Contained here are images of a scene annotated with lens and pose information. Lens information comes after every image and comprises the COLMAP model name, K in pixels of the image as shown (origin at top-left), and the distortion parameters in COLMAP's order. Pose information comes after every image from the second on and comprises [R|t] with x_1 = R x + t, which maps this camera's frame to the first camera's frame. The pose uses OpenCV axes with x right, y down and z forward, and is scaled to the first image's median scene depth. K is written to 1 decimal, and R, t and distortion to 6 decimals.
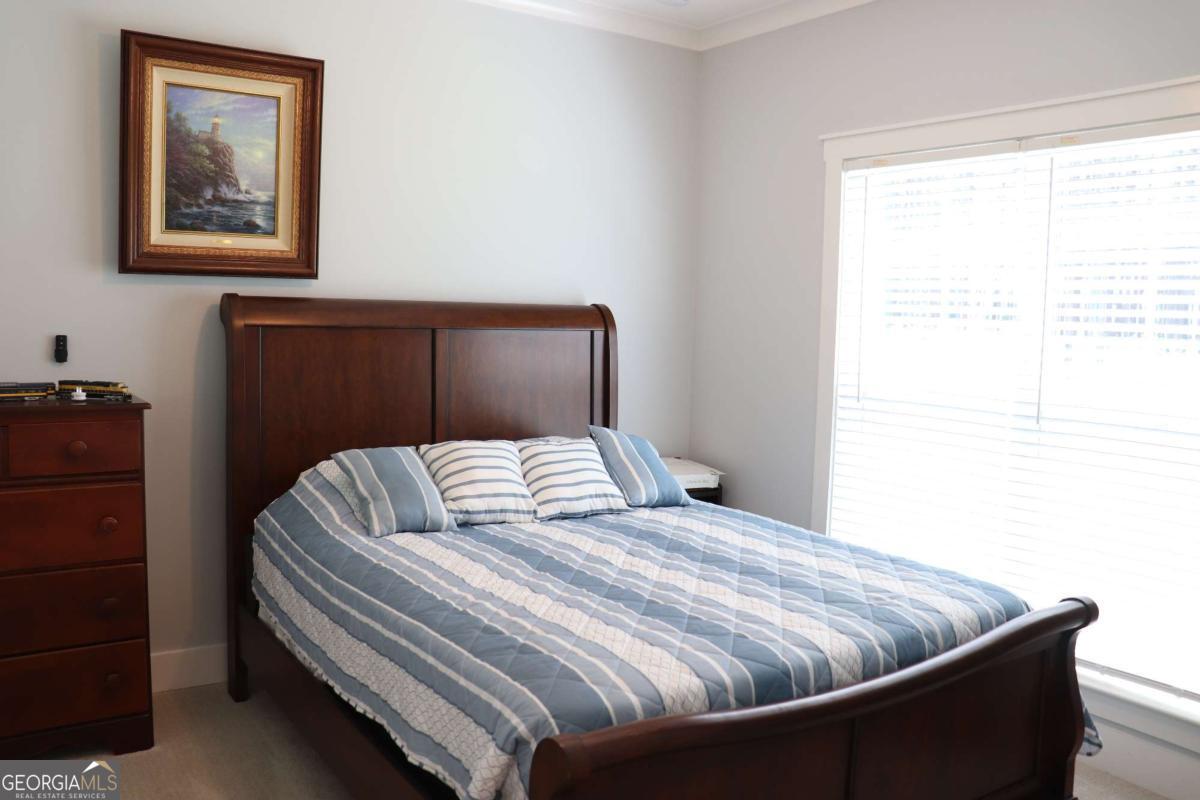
lens RADIAL K [[1000.5, 0, 600.0], [0, 1000.5, 394.1], [0, 0, 1]] dist [-0.131013, 0.083833]
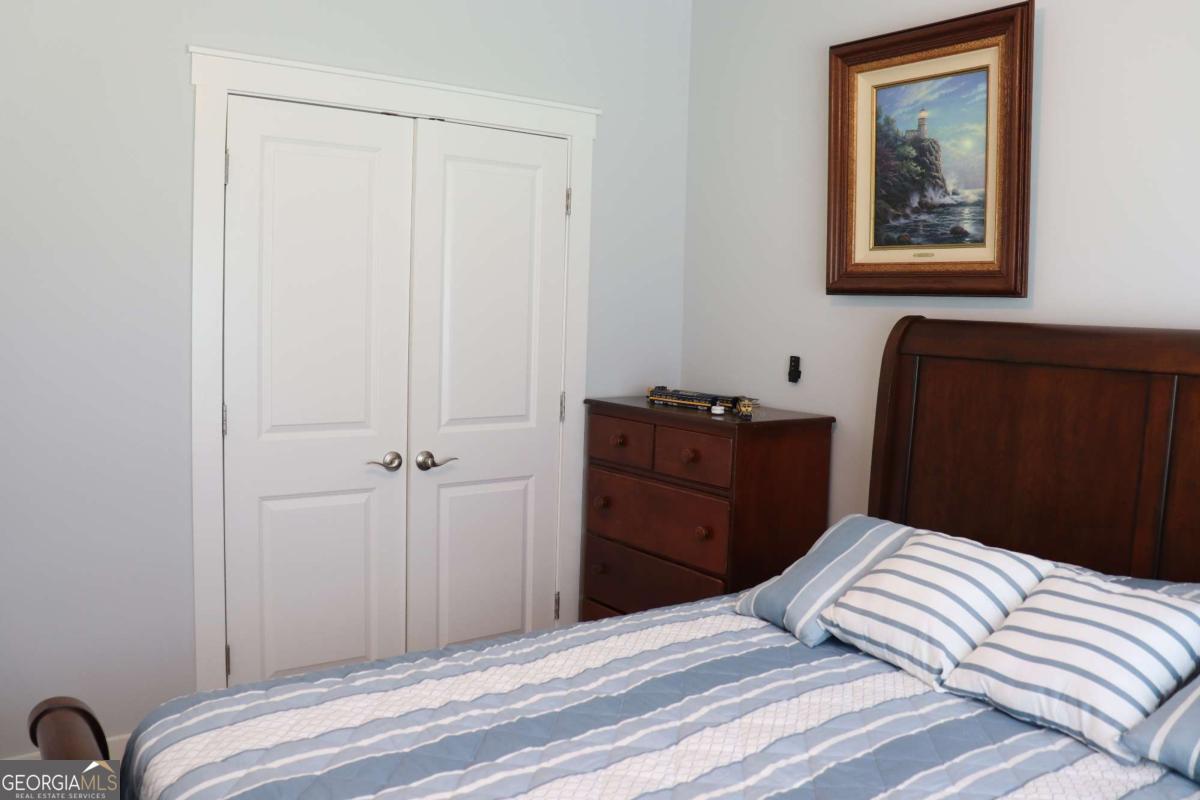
lens RADIAL K [[1000.5, 0, 594.7], [0, 1000.5, 393.2], [0, 0, 1]] dist [-0.131013, 0.083833]
pose [[0.012809, 0.058175, -0.998224, 0.475202], [-0.114612, 0.991812, 0.056330, -0.053183], [0.993328, 0.113687, 0.019371, 0.723432]]
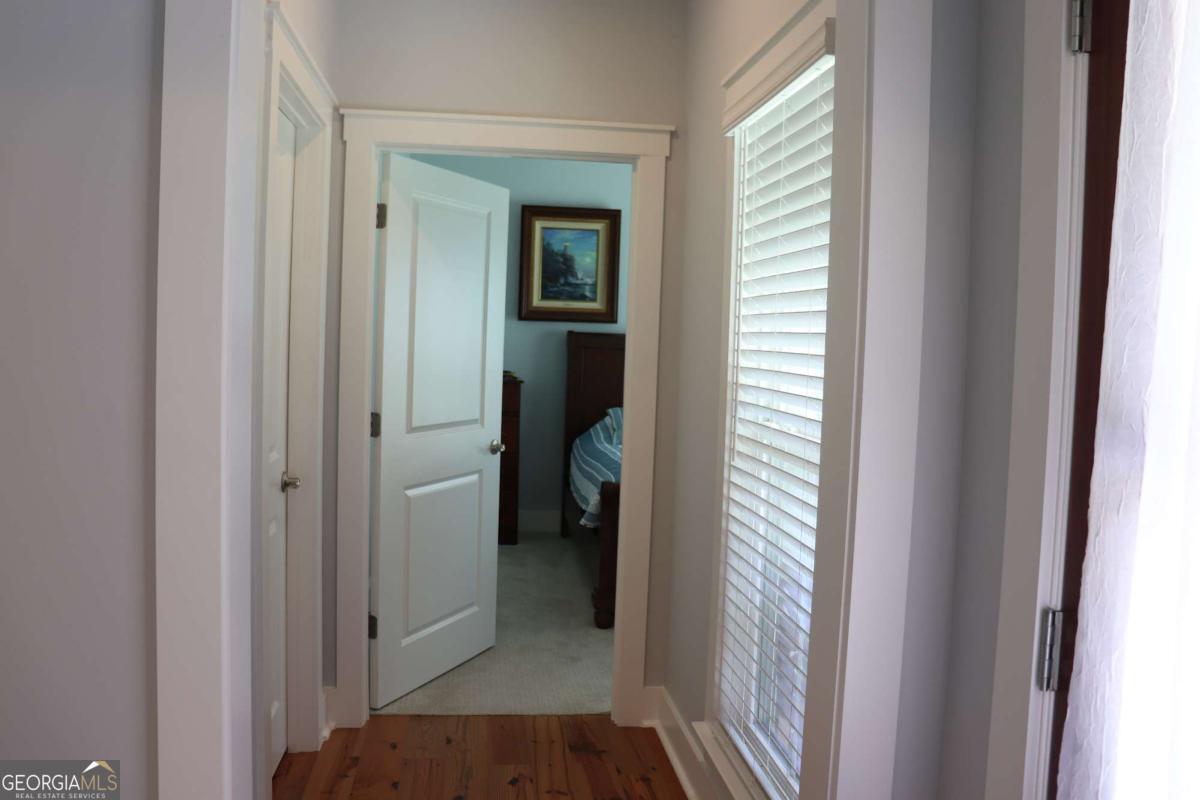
lens RADIAL K [[1000.5, 0, 600.8], [0, 1000.5, 401.6], [0, 0, 1]] dist [-0.131013, 0.083833]
pose [[0.890441, 0.027535, -0.454266, 0.605340], [-0.045015, 0.998602, -0.027707, 0.095049], [0.452868, 0.045121, 0.890435, -0.772565]]
